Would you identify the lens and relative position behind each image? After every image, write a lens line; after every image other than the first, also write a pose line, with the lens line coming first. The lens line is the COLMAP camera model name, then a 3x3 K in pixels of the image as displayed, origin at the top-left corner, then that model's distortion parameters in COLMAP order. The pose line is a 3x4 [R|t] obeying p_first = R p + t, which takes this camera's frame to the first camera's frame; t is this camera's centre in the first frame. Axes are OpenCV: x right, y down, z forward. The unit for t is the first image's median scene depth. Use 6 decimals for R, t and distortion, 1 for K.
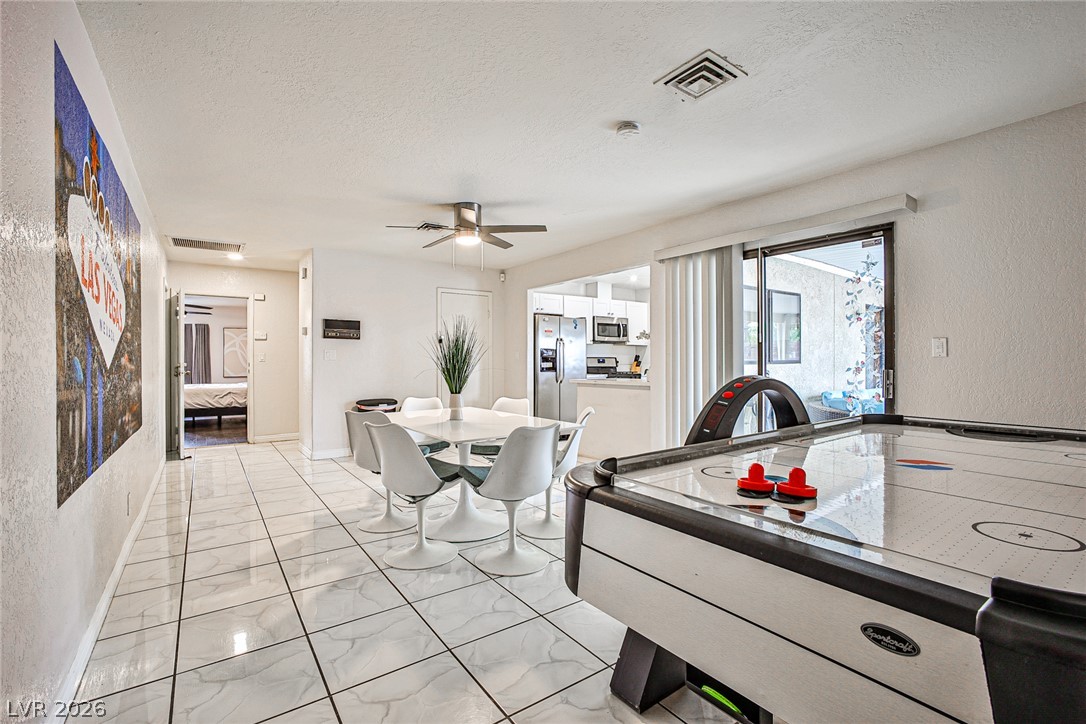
lens RADIAL K [[492.9, 0, 540.9], [0, 492.9, 359.7], [0, 0, 1]] dist [-0.014128, 0.000233]
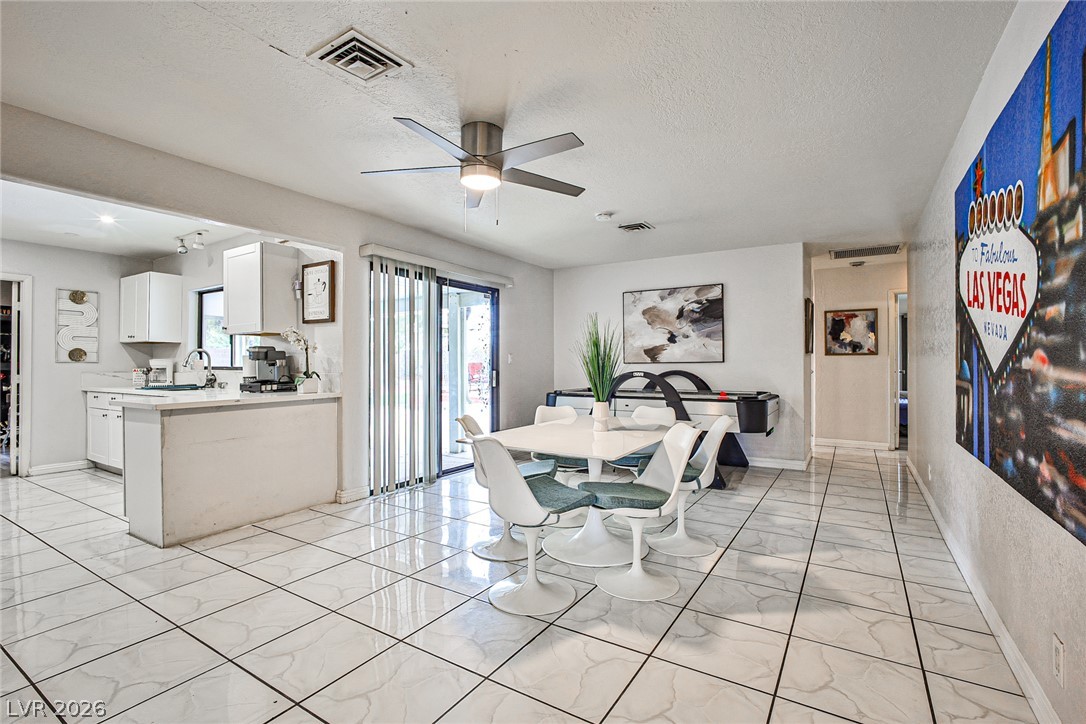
lens RADIAL K [[492.9, 0, 540.9], [0, 492.9, 359.7], [0, 0, 1]] dist [-0.014128, 0.000233]
pose [[-0.380842, 0.012310, 0.924558, -1.302950], [0.005776, 0.999924, -0.010934, 0.002613], [-0.924622, 0.001176, -0.380884, 1.957636]]
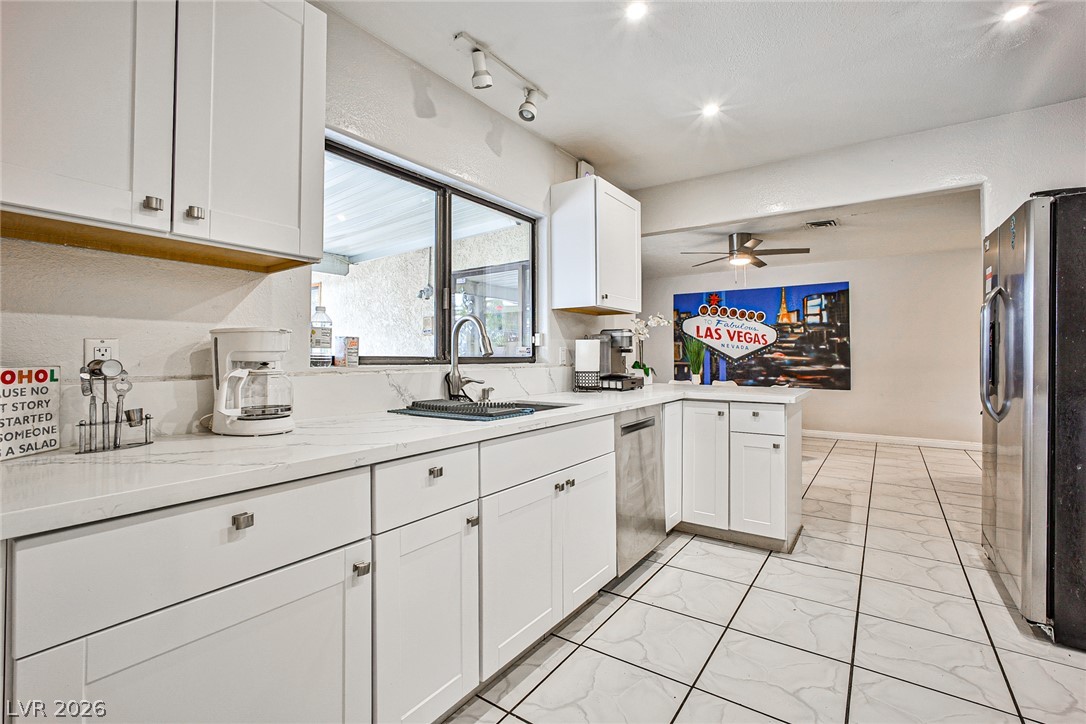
lens RADIAL K [[492.9, 0, 540.9], [0, 492.9, 359.7], [0, 0, 1]] dist [-0.014128, 0.000233]
pose [[-0.942950, 0.006218, -0.332876, 1.290643], [0.004091, 0.999966, 0.007089, 0.000774], [0.332909, 0.005323, -0.942944, 3.375719]]
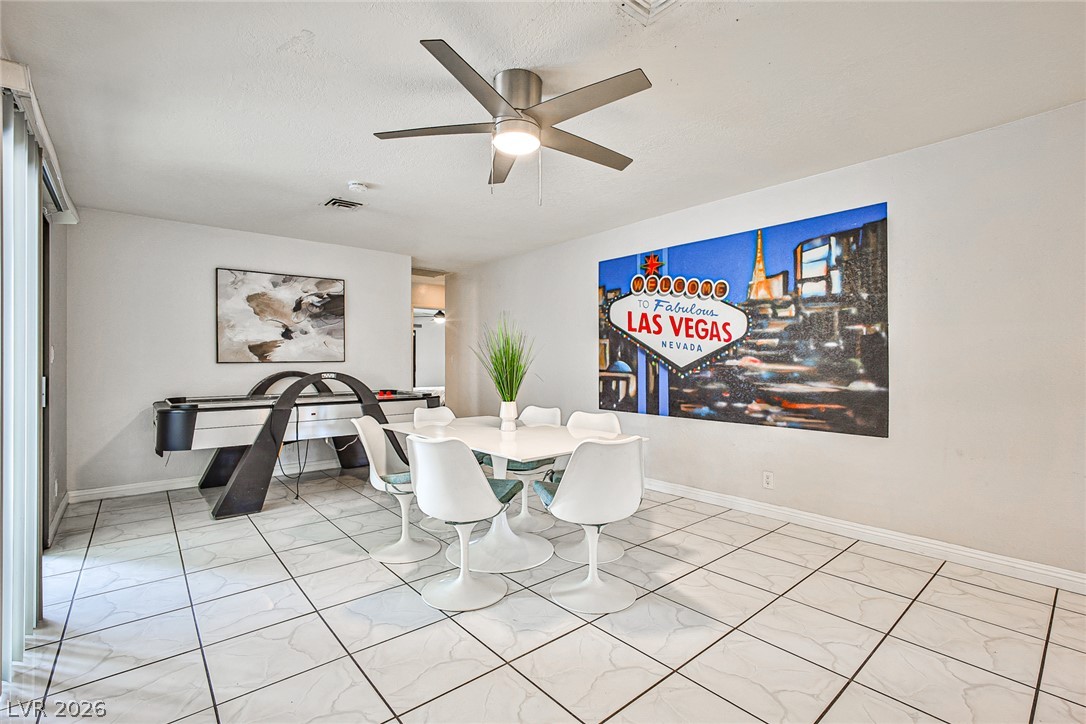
lens RADIAL K [[492.9, 0, 540.9], [0, 492.9, 359.7], [0, 0, 1]] dist [-0.014128, 0.000233]
pose [[-0.996409, 0.005740, -0.084479, -0.211917], [0.005852, 0.999982, -0.001076, -0.007067], [0.084472, -0.001566, -0.996425, 2.567045]]
